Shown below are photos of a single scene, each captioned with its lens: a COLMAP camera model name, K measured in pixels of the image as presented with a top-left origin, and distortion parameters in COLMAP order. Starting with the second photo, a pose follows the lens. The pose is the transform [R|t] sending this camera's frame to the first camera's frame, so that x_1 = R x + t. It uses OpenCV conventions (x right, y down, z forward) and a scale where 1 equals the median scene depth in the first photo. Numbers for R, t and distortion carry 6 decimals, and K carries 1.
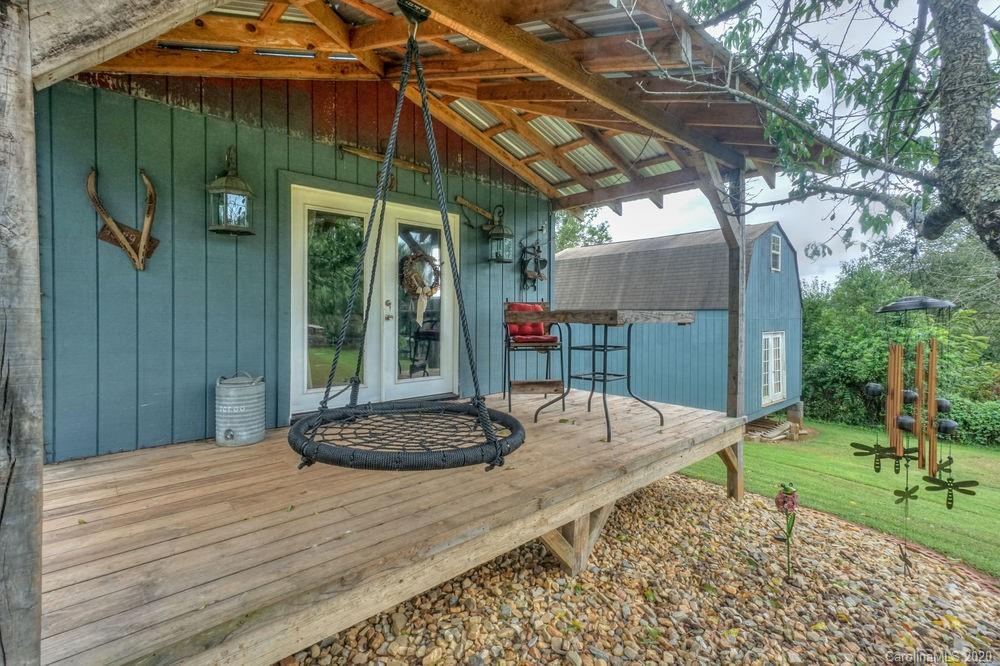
lens RADIAL K [[466.3, 0, 502.0], [0, 466.3, 313.8], [0, 0, 1]] dist [0.017478, -0.000944]
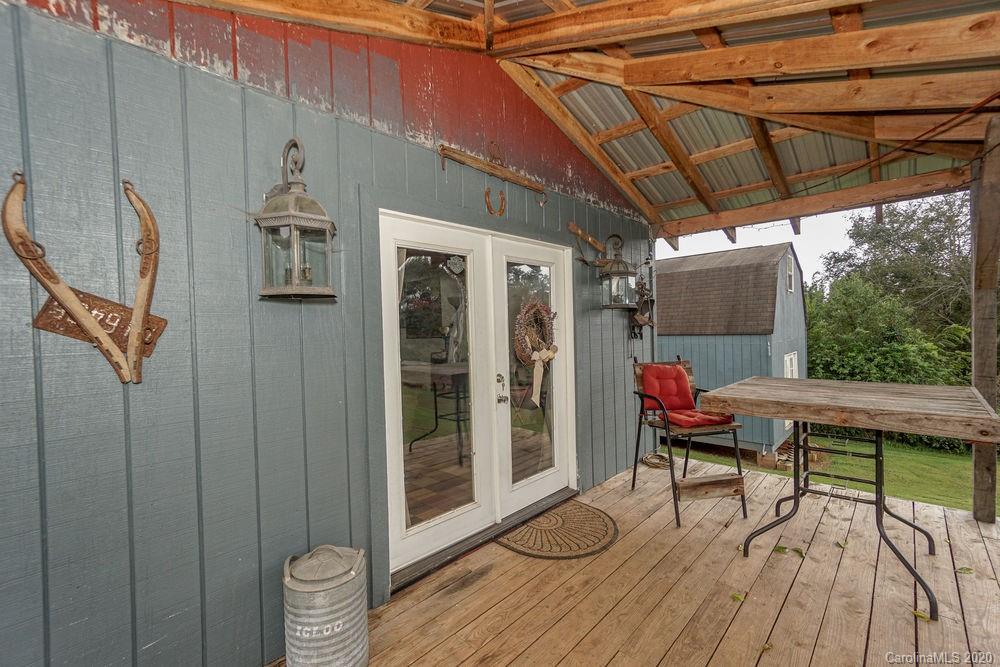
lens RADIAL K [[428.4, 0, 499.2], [0, 428.4, 332.5], [0, 0, 1]] dist [-0.001563, 0.003412]
pose [[0.996775, -0.029035, 0.074813, -0.323636], [0.027872, 0.999474, 0.016550, -0.113590], [-0.075254, -0.014412, 0.997060, 0.406935]]
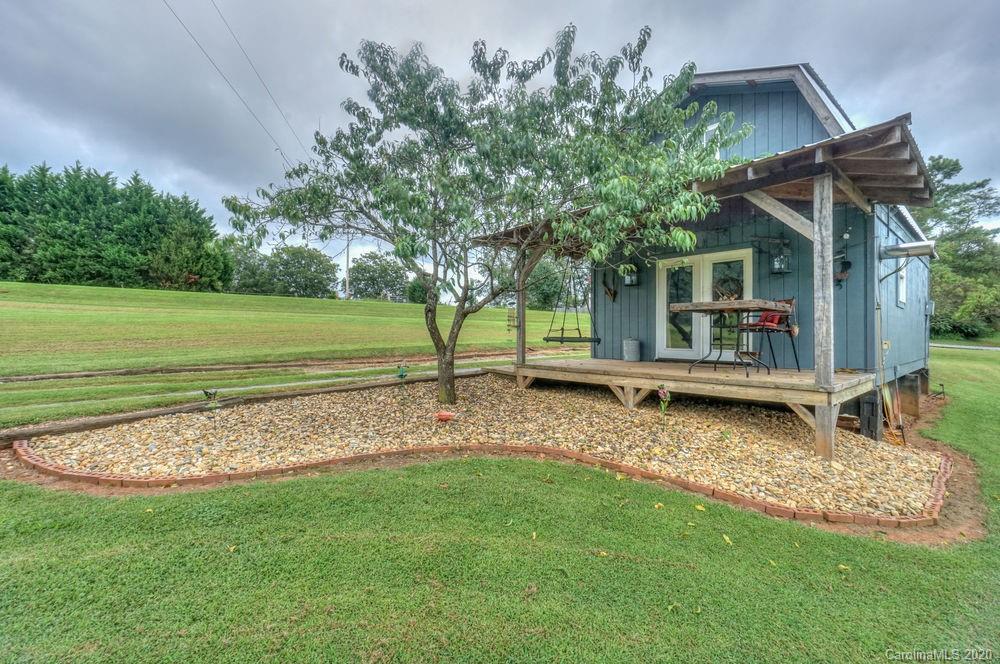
lens RADIAL K [[428.4, 0, 491.8], [0, 428.4, 327.8], [0, 0, 1]] dist [-0.001563, 0.003412]
pose [[-0.019153, -0.016654, -0.999678, 1.701745], [-0.005004, 0.999850, -0.016561, 0.103170], [0.999804, 0.004685, -0.019233, 0.195802]]
